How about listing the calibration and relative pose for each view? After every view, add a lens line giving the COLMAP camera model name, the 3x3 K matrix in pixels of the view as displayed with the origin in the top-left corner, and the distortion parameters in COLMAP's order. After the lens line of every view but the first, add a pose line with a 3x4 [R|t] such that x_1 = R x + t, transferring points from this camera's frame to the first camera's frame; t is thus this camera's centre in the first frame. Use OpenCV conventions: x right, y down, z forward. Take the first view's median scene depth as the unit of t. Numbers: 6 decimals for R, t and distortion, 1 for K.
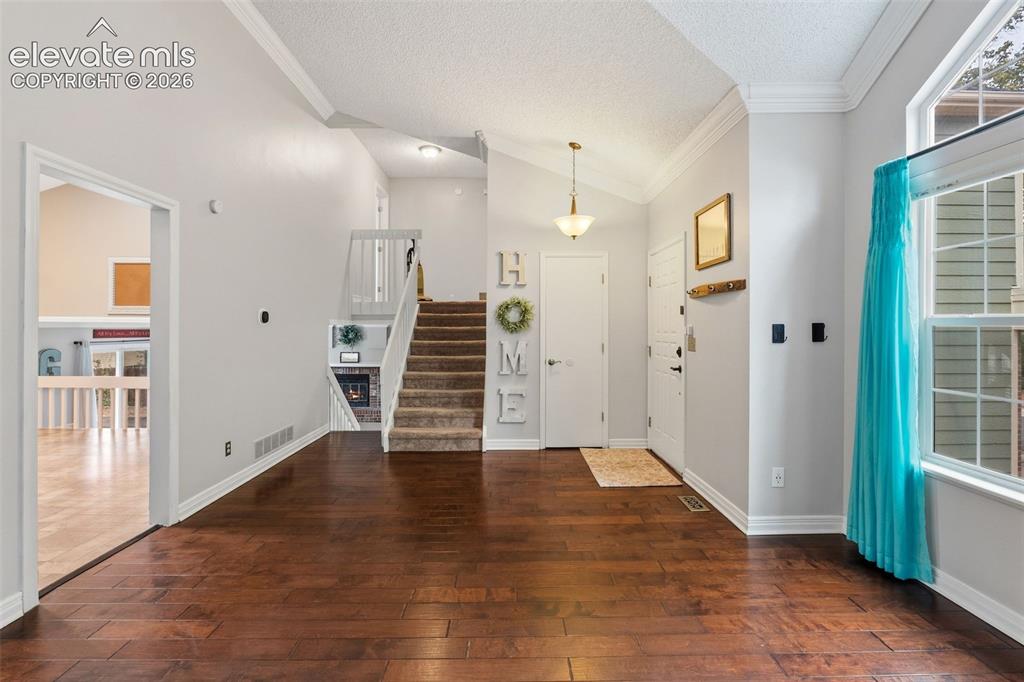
lens RADIAL K [[479.7, 0, 511.6], [0, 479.7, 331.5], [0, 0, 1]] dist [0.003539, 0.000098]
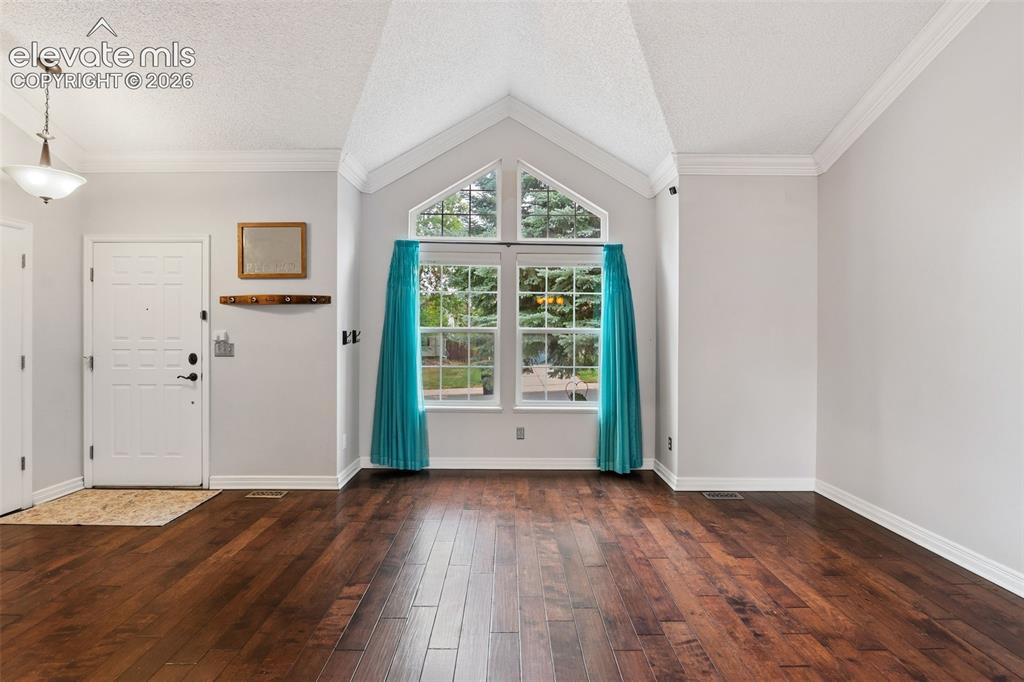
lens RADIAL K [[479.7, 0, 507.4], [0, 479.7, 334.6], [0, 0, 1]] dist [0.003539, 0.000098]
pose [[0.015669, 0.000121, 0.999877, -0.674089], [0.006649, 0.999978, -0.000225, -0.001050], [-0.999855, 0.006652, 0.015668, 0.417074]]
